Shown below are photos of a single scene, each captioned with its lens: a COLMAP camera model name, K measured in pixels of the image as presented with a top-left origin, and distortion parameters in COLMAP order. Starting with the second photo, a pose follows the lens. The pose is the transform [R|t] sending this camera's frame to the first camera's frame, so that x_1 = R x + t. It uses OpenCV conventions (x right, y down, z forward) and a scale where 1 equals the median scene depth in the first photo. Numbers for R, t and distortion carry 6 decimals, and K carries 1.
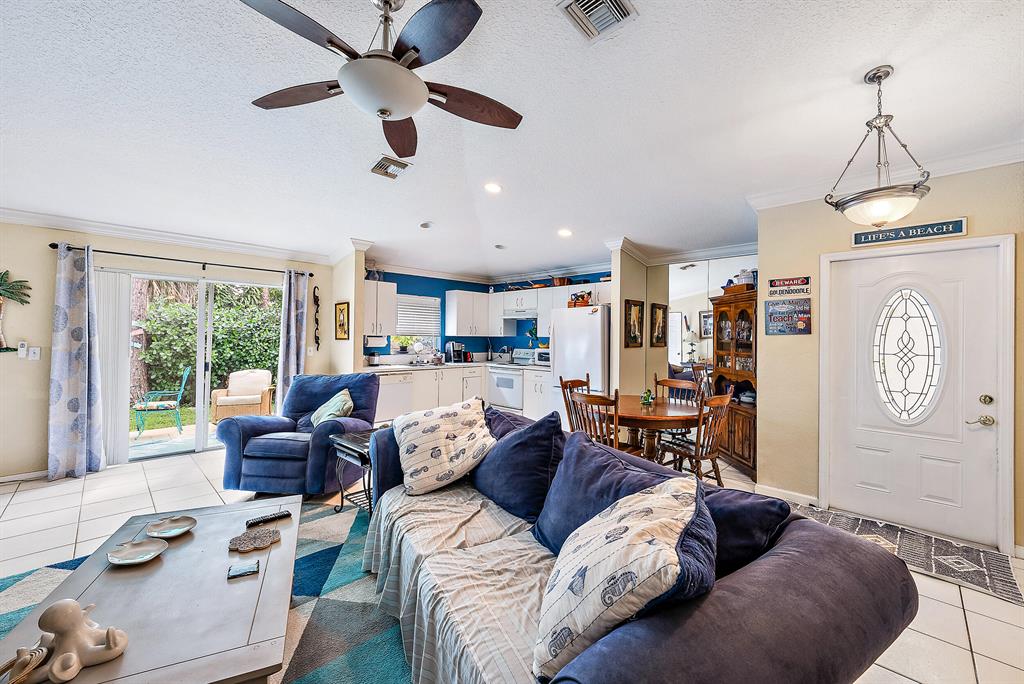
lens RADIAL K [[407.9, 0, 517.3], [0, 407.9, 335.2], [0, 0, 1]] dist [-0.000664, -0.000108]
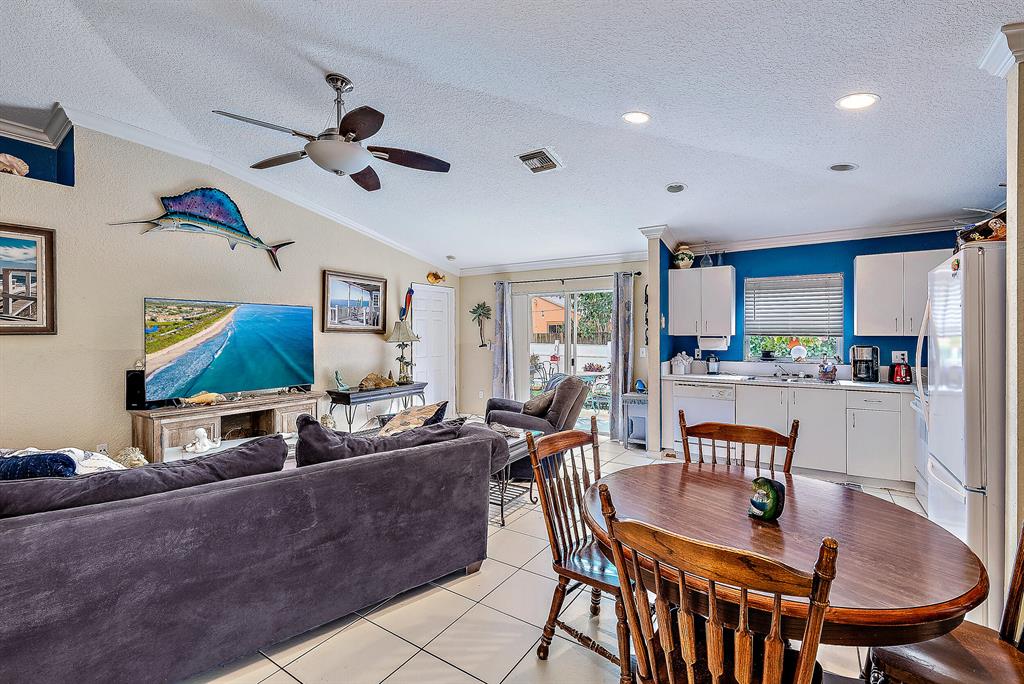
lens RADIAL K [[455.6, 0, 517.3], [0, 455.6, 335.5], [0, 0, 1]] dist [0.001374, -0.000207]
pose [[0.191230, -0.006115, -0.981526, 0.407080], [0.006759, 0.999965, -0.004913, 0.001913], [0.981522, -0.005694, 0.191265, 0.415576]]
